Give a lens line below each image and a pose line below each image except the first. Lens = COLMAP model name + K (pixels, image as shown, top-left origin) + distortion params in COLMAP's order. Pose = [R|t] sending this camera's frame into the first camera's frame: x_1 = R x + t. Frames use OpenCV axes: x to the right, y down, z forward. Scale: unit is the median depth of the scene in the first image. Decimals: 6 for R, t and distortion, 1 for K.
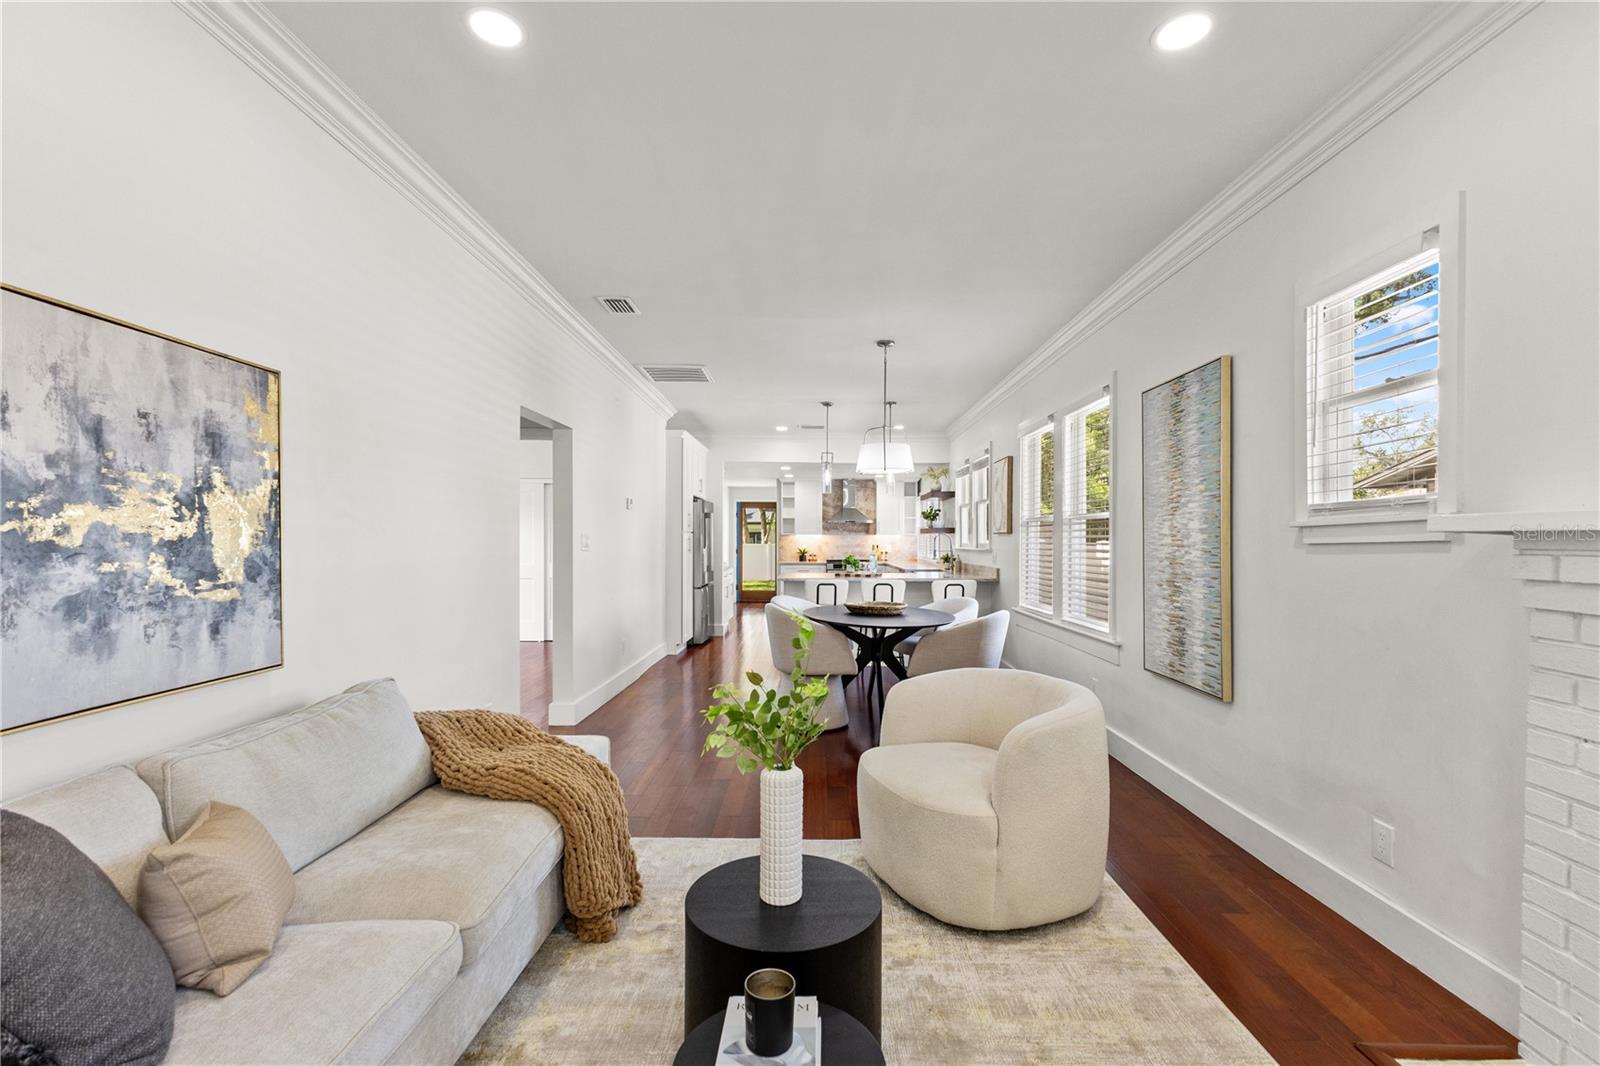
lens RADIAL K [[704.2, 0, 806.3], [0, 704.2, 541.2], [0, 0, 1]] dist [0.005425, 0.000273]
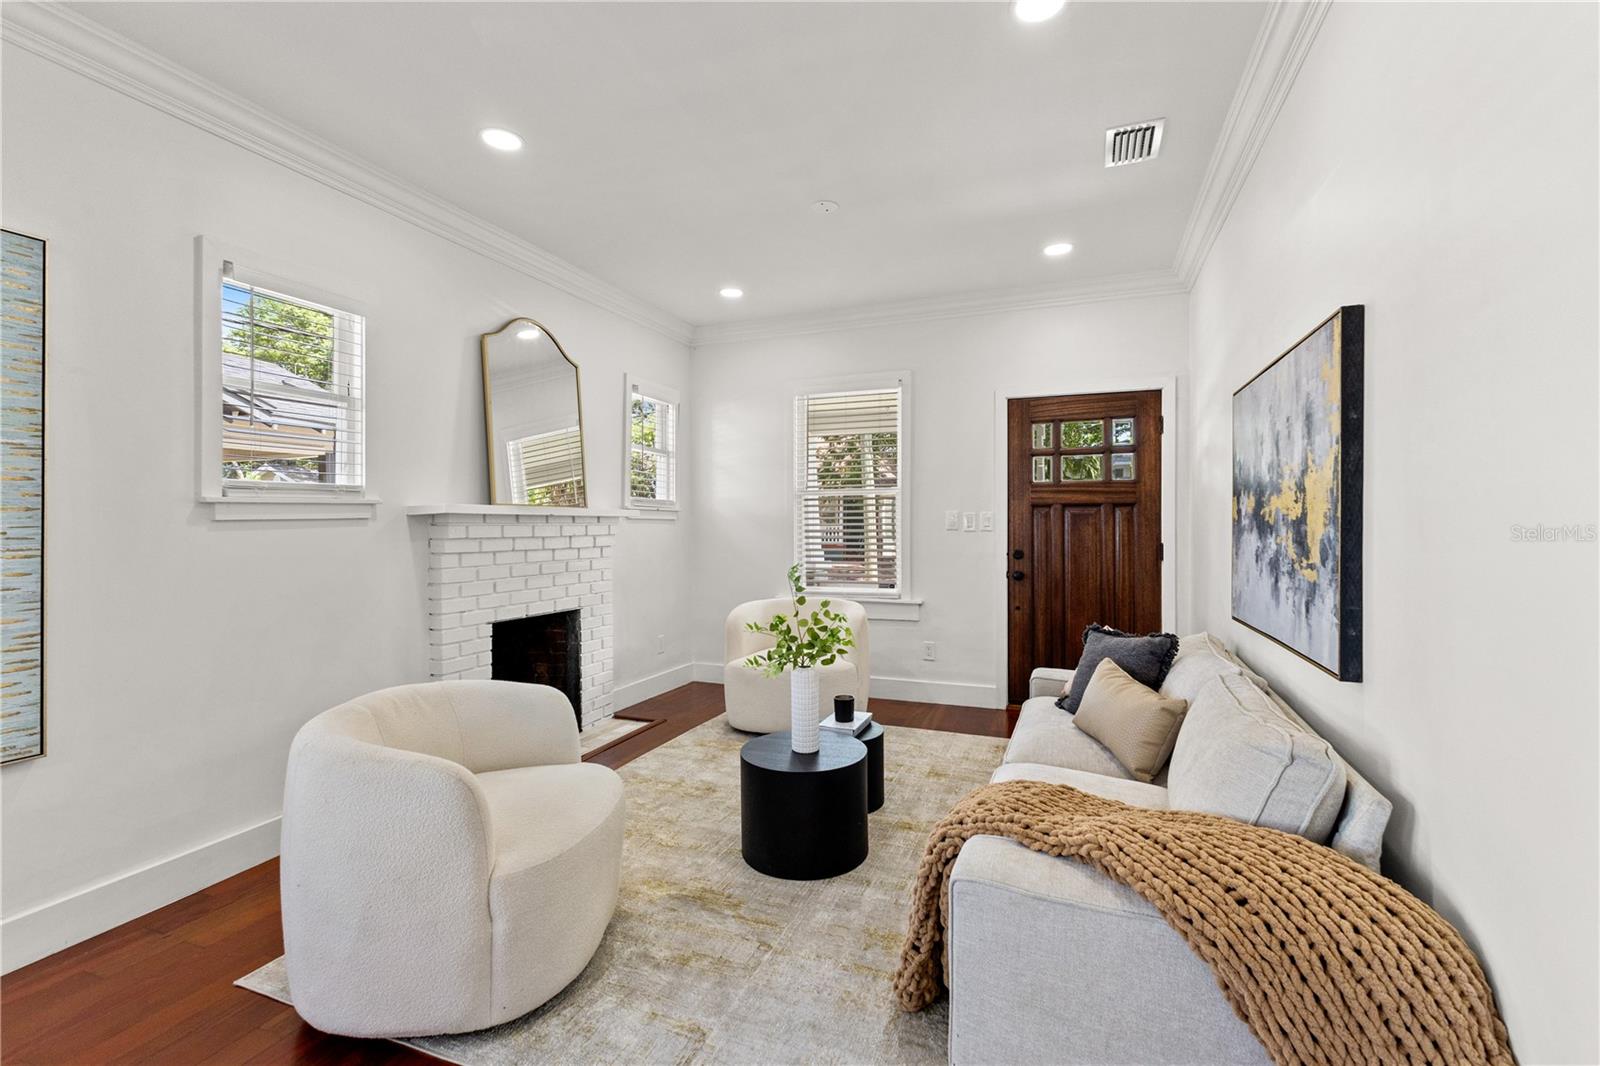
lens RADIAL K [[699.6, 0, 804.5], [0, 699.6, 523.8], [0, 0, 1]] dist [0.000268, -0.000027]
pose [[-0.936965, -0.005050, 0.349388, -0.429732], [-0.002985, 0.999975, 0.006450, -0.000197], [-0.349412, 0.005000, -0.936956, 1.841178]]
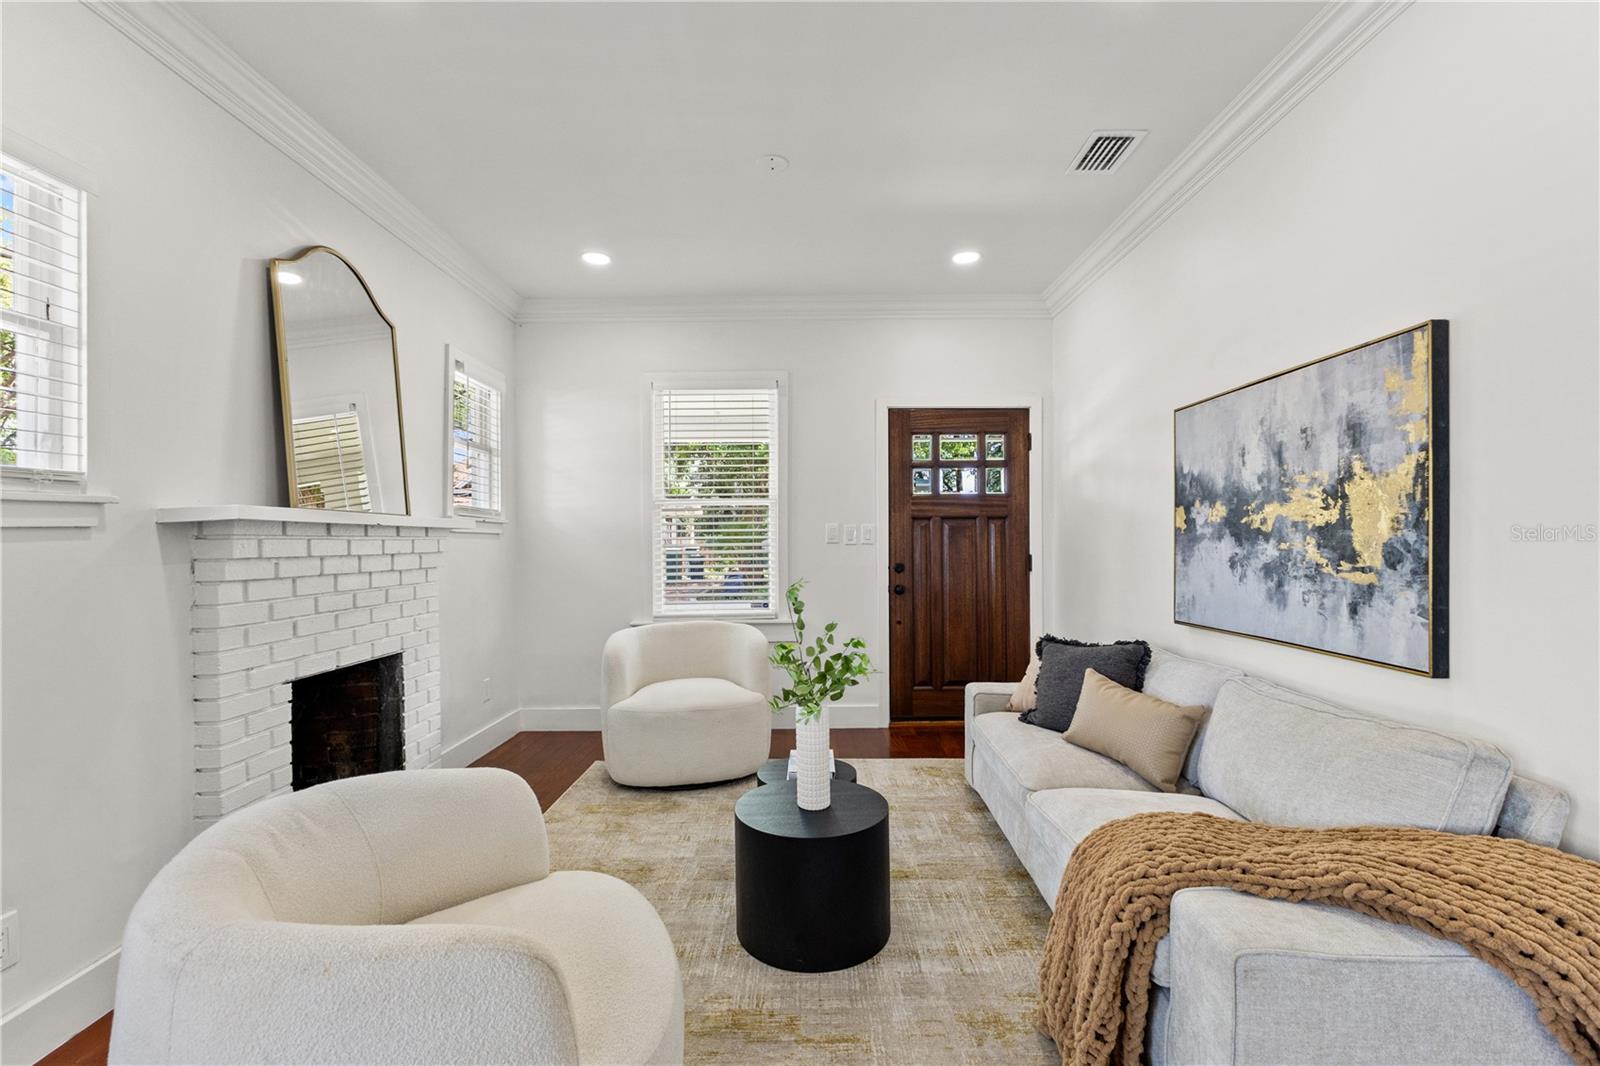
lens RADIAL K [[704.2, 0, 806.3], [0, 704.2, 541.2], [0, 0, 1]] dist [0.005425, 0.000273]
pose [[-0.999788, 0.000742, -0.020574, 0.005763], [0.000638, 0.999987, 0.005088, 0.014043], [0.020578, 0.005074, -0.999775, 1.717753]]
